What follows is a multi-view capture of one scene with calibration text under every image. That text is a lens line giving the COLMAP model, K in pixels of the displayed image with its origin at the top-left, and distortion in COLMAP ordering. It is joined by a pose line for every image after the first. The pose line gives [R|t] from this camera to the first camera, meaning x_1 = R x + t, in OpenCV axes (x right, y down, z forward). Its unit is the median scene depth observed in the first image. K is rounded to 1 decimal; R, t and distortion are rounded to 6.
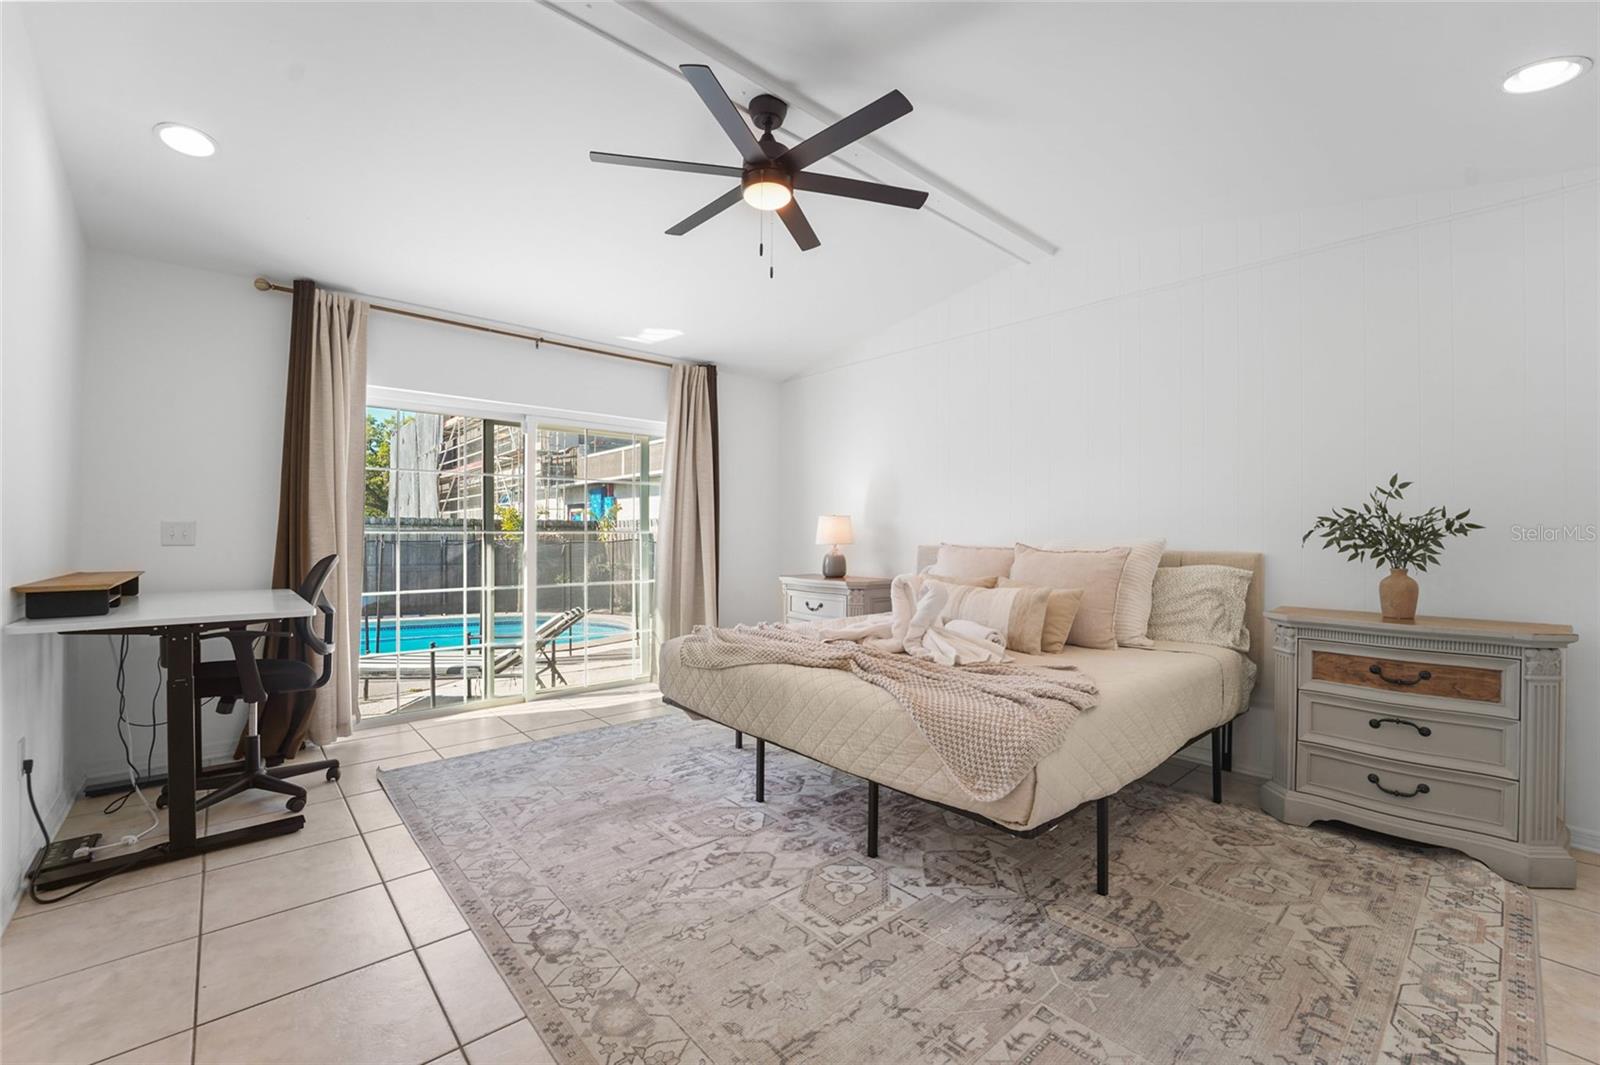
lens RADIAL K [[659.0, 0, 794.0], [0, 659.0, 532.2], [0, 0, 1]] dist [-0.001079, -0.010624]
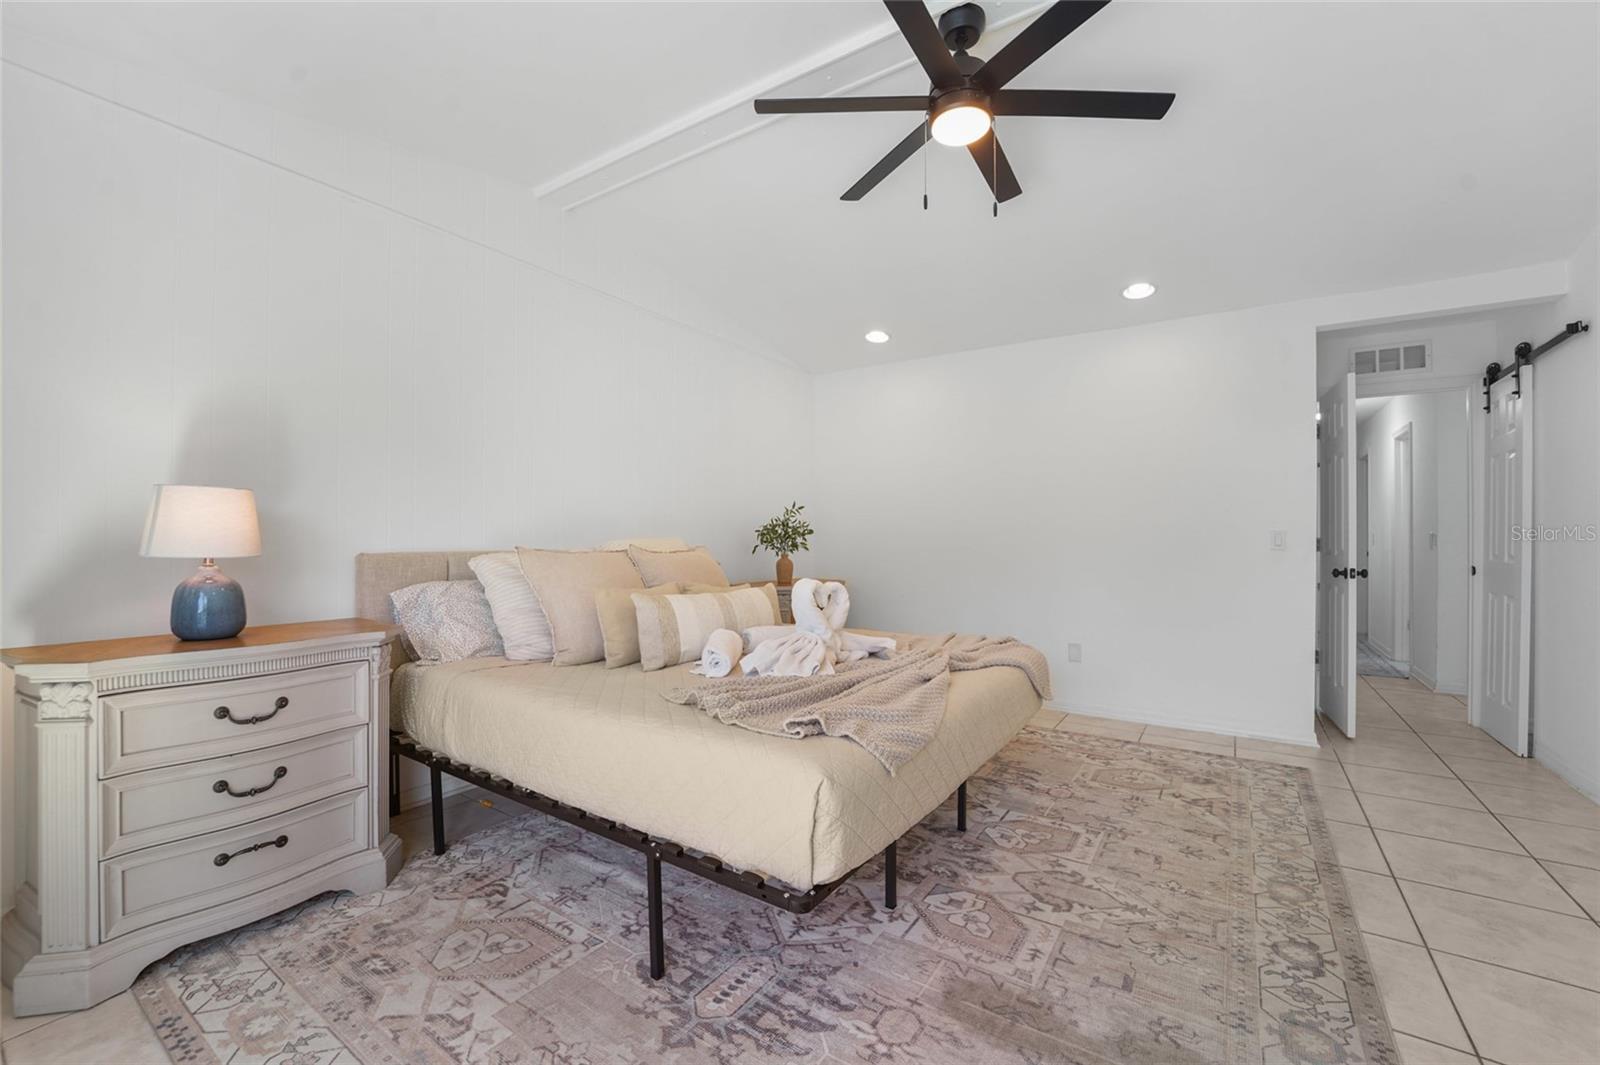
lens RADIAL K [[652.1, 0, 806.9], [0, 652.1, 536.4], [0, 0, 1]] dist [-0.017678, -0.000253]
pose [[-0.262390, -0.005675, 0.964945, -0.939801], [-0.011825, 0.999927, 0.002666, 0.003321], [-0.964890, -0.010711, -0.262437, 1.695586]]
